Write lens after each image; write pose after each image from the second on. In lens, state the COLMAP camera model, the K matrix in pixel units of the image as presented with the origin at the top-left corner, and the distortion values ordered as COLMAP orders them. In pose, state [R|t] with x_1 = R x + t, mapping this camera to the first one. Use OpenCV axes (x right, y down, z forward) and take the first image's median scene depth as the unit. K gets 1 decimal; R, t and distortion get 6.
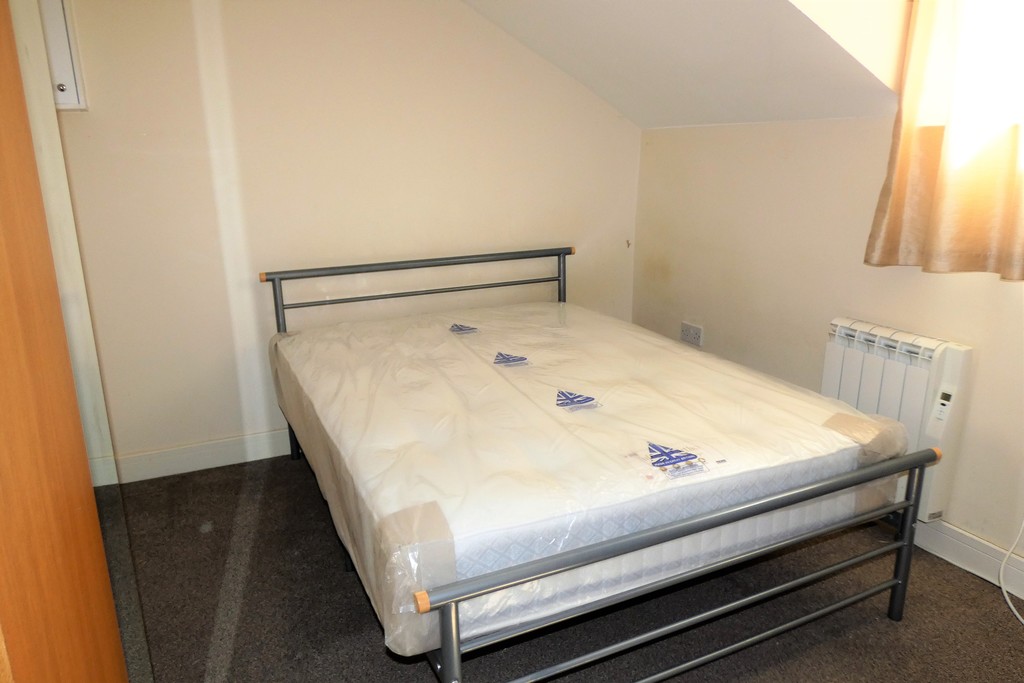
lens RADIAL K [[725.5, 0, 512.0], [0, 725.5, 341.5], [0, 0, 1]] dist [-0.023755, -0.002935]
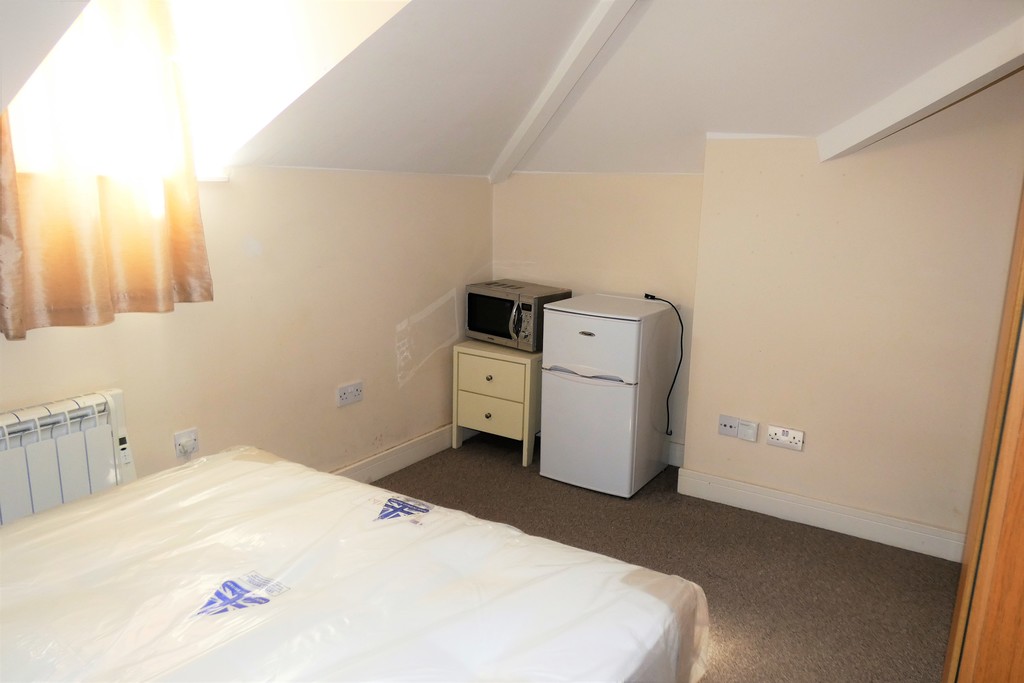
lens RADIAL K [[725.5, 0, 512.0], [0, 725.5, 341.5], [0, 0, 1]] dist [-0.023755, -0.002935]
pose [[-0.513232, -0.176955, 0.839810, -0.508617], [0.218552, 0.919309, 0.327270, -0.267203], [-0.829957, 0.351507, -0.433145, 0.953558]]
